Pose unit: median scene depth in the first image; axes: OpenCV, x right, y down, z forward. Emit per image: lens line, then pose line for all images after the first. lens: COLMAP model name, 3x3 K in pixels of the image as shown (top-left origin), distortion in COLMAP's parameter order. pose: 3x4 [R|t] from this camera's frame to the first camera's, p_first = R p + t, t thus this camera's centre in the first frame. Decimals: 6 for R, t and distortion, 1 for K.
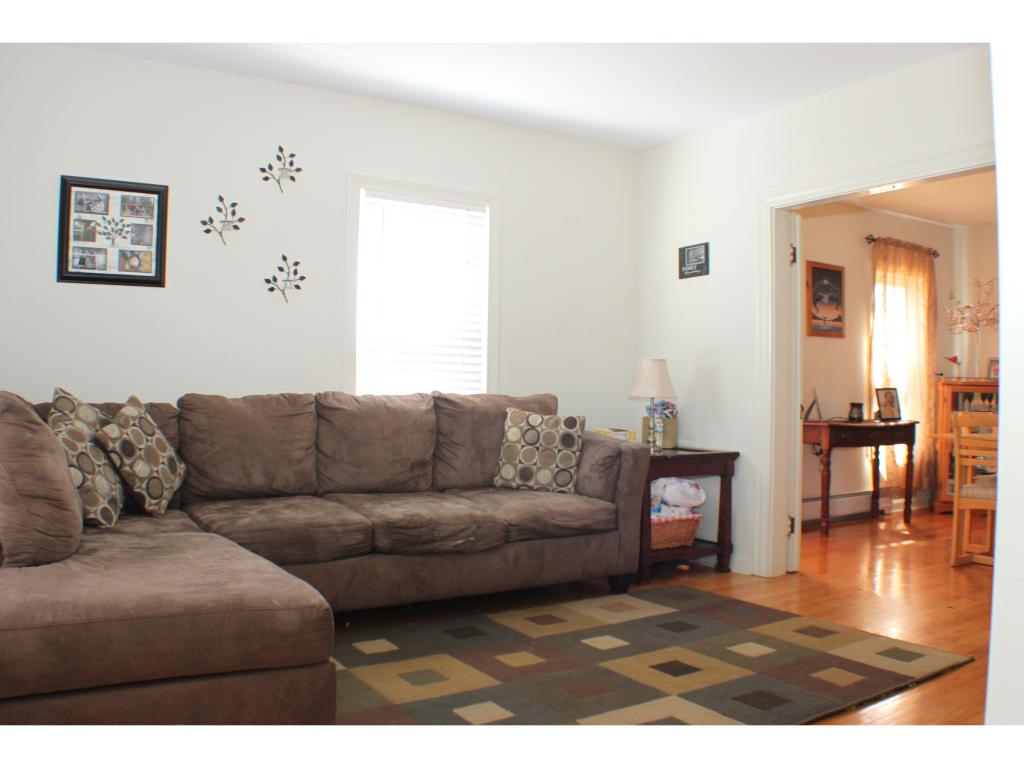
lens RADIAL K [[911.5, 0, 515.2], [0, 911.5, 382.5], [0, 0, 1]] dist [-0.123873, 0.012574]
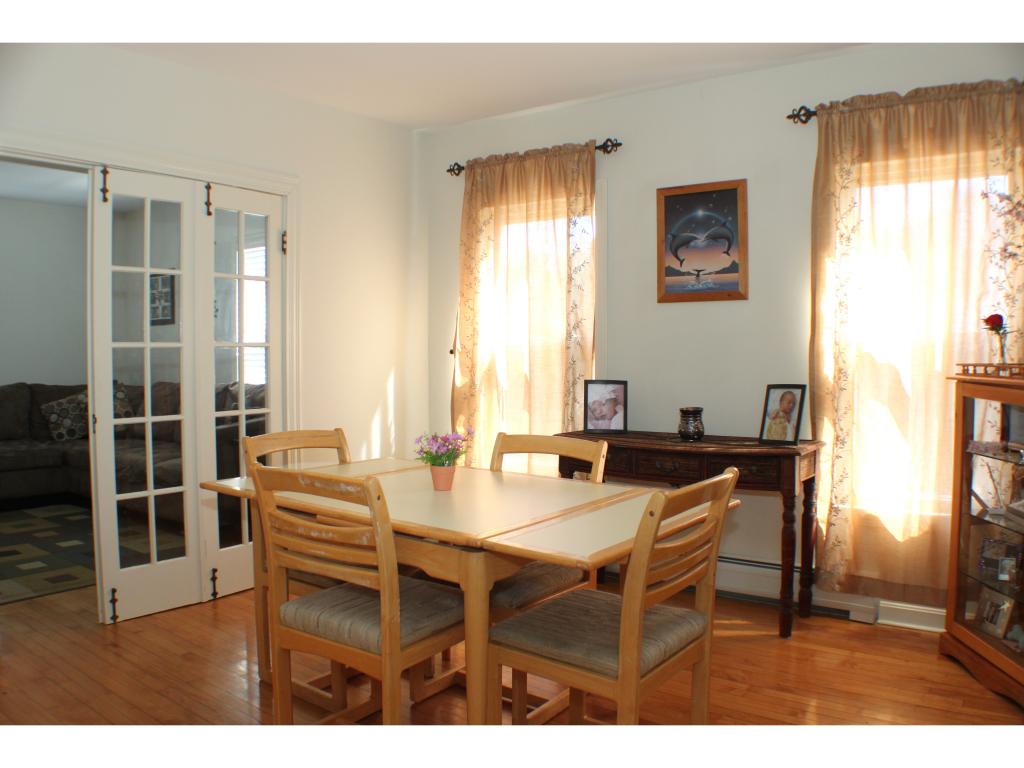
lens RADIAL K [[813.2, 0, 511.1], [0, 813.2, 385.7], [0, 0, 1]] dist [-0.153966, 0.013887]
pose [[0.324134, 0.015643, -0.945882, 0.828992], [0.010973, 0.999734, 0.020293, -0.005130], [0.945947, -0.016957, 0.323877, 0.693842]]
